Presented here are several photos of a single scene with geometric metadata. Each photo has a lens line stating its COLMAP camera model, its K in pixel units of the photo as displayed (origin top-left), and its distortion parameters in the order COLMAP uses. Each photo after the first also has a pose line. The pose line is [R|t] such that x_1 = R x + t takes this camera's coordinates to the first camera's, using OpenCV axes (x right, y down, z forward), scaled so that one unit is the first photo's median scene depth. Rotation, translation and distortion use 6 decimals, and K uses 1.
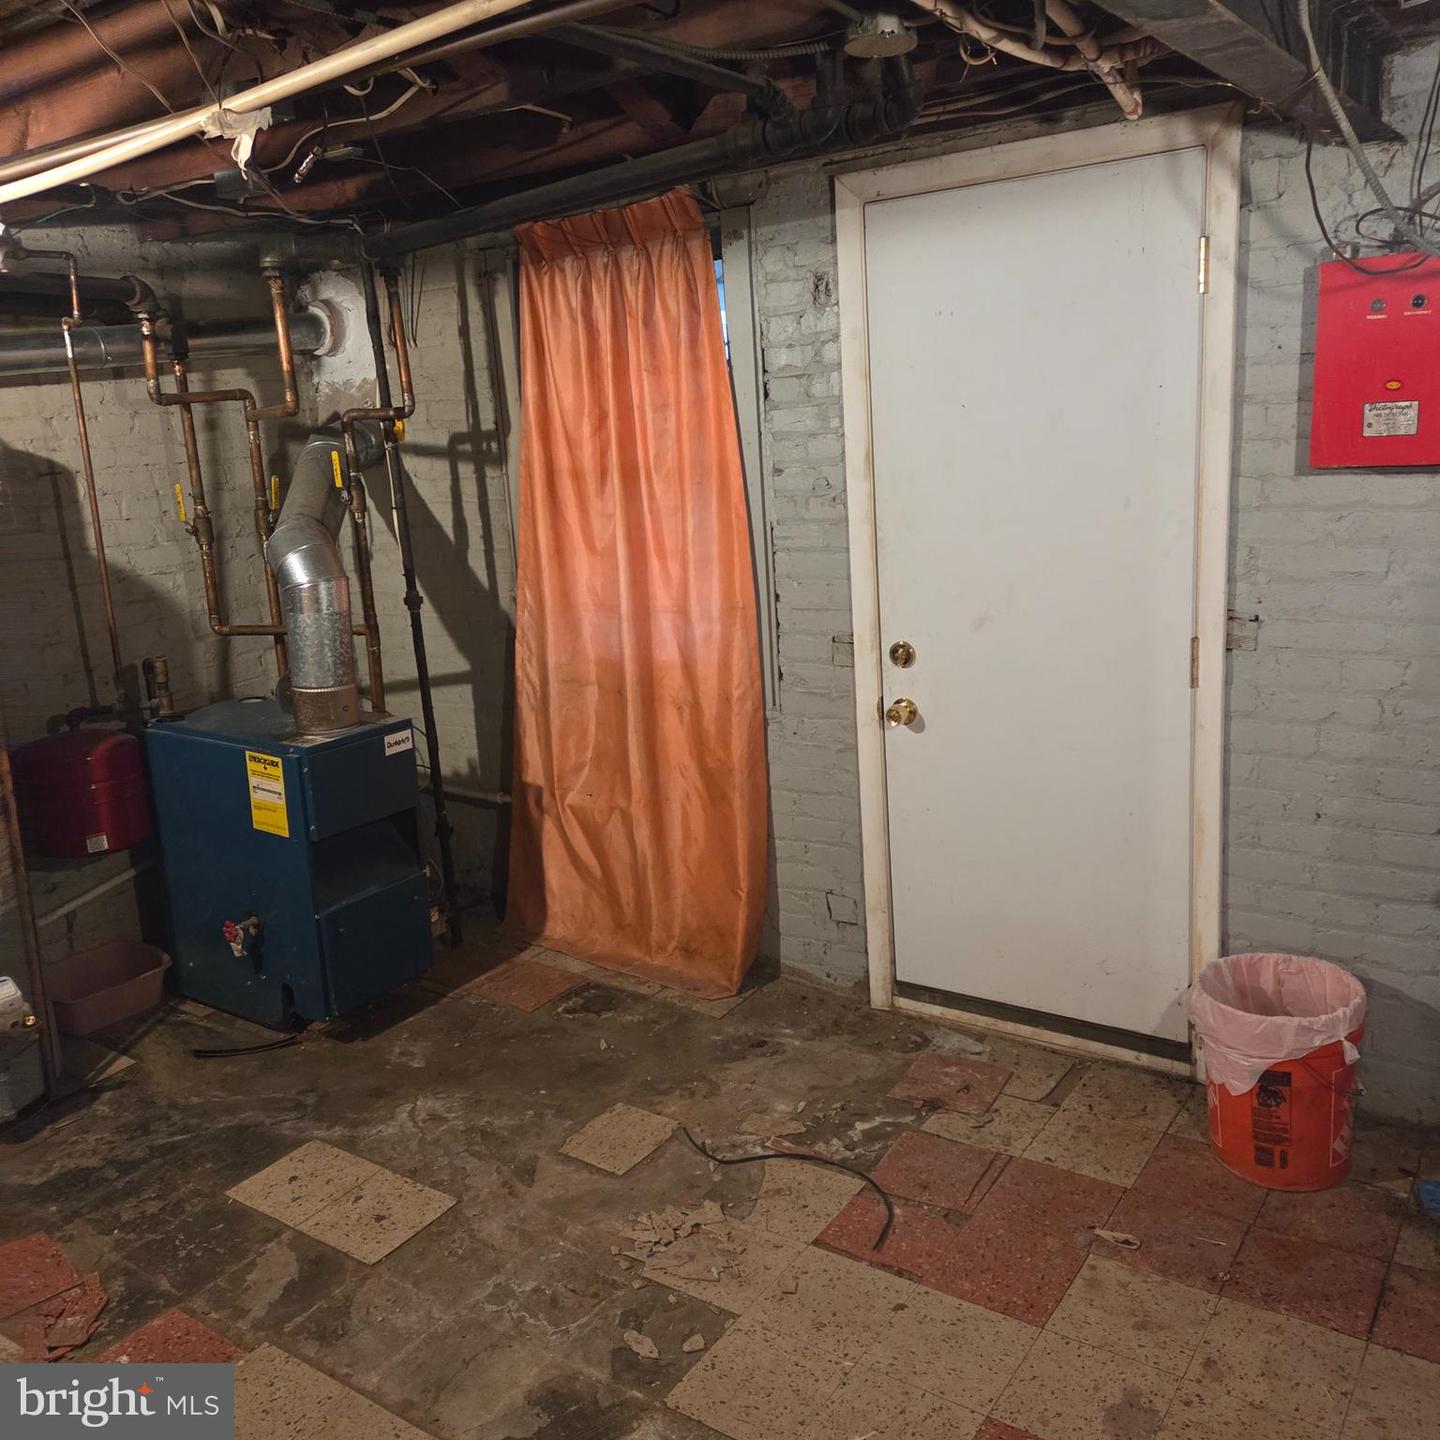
lens RADIAL K [[1303.5, 0, 720.0], [0, 1303.5, 720.0], [0, 0, 1]] dist [0.094095, -0.094793]
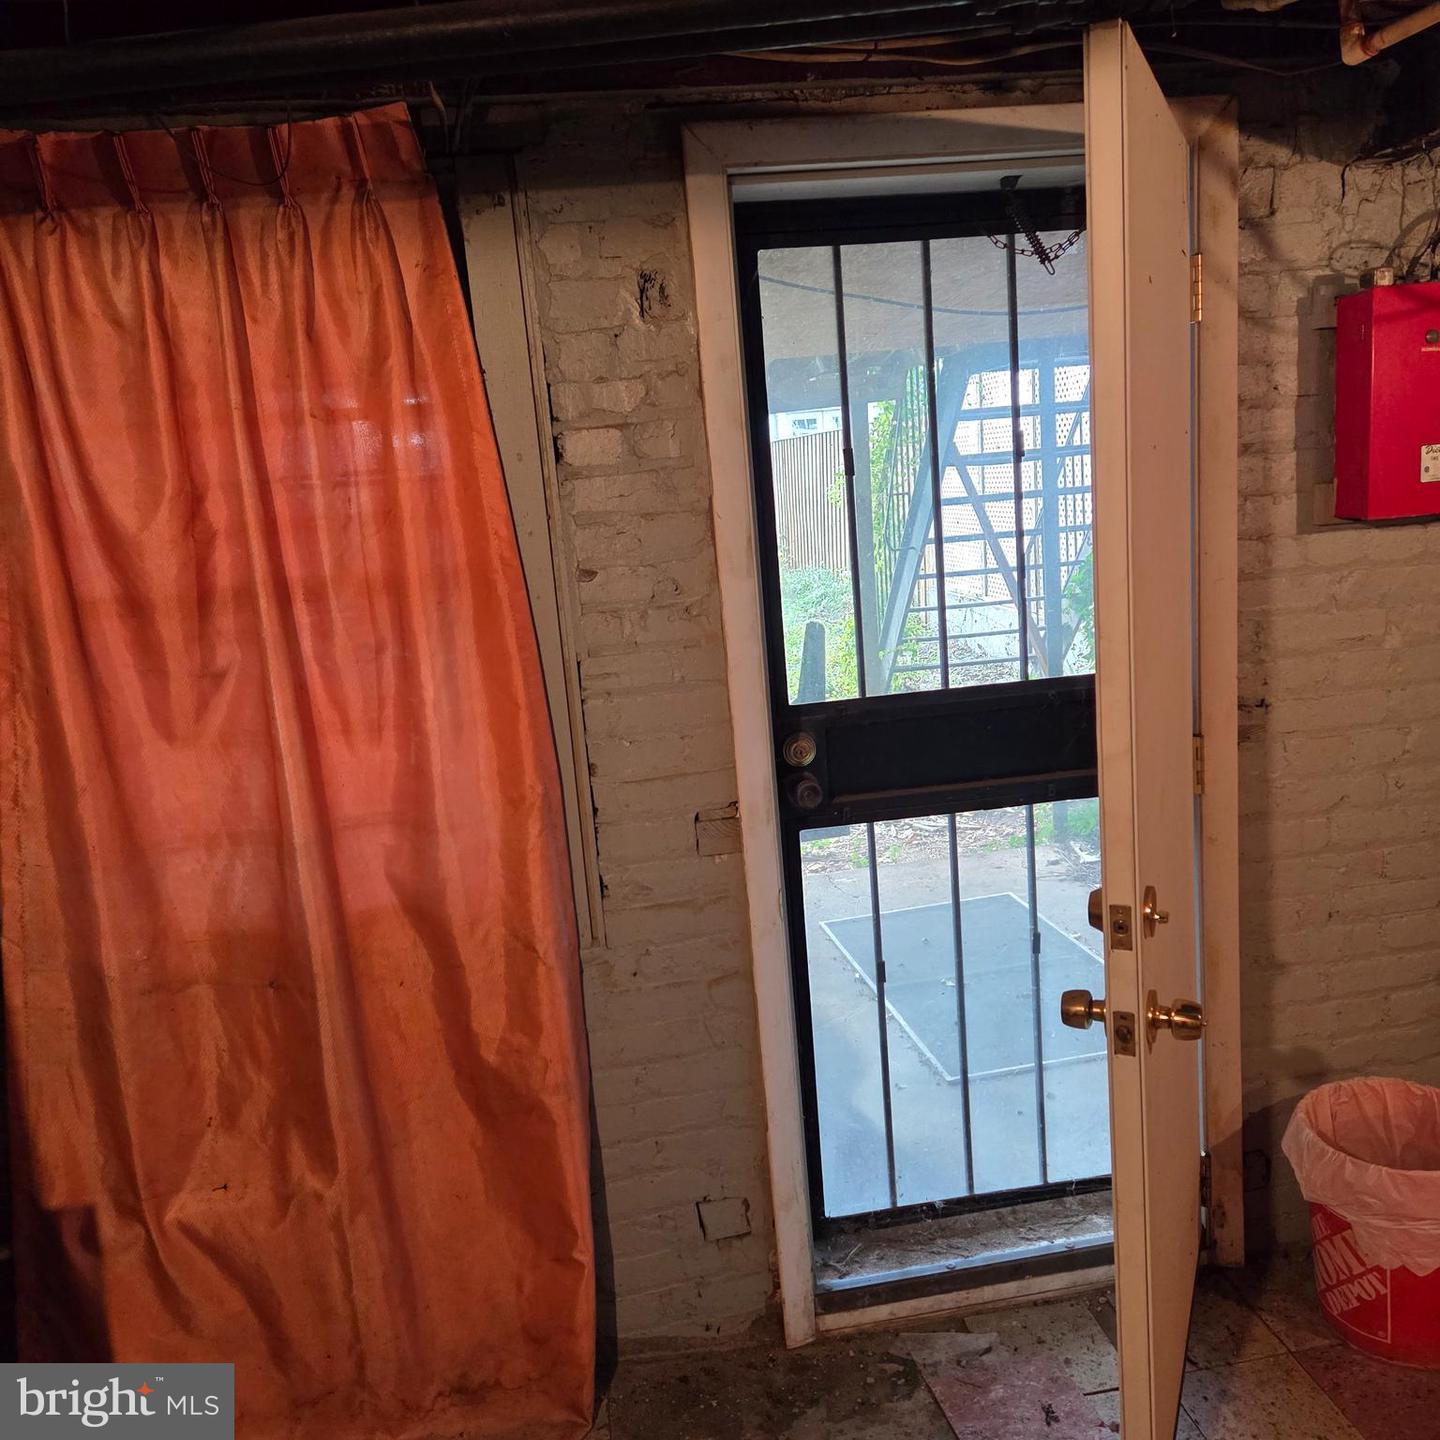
lens RADIAL K [[1303.5, 0, 720.0], [0, 1303.5, 720.0], [0, 0, 1]] dist [0.094095, -0.094793]
pose [[0.719720, -0.125742, 0.682782, -0.361034], [0.192826, 0.980973, -0.022601, -0.096127], [-0.666949, 0.147925, 0.730272, 0.516404]]
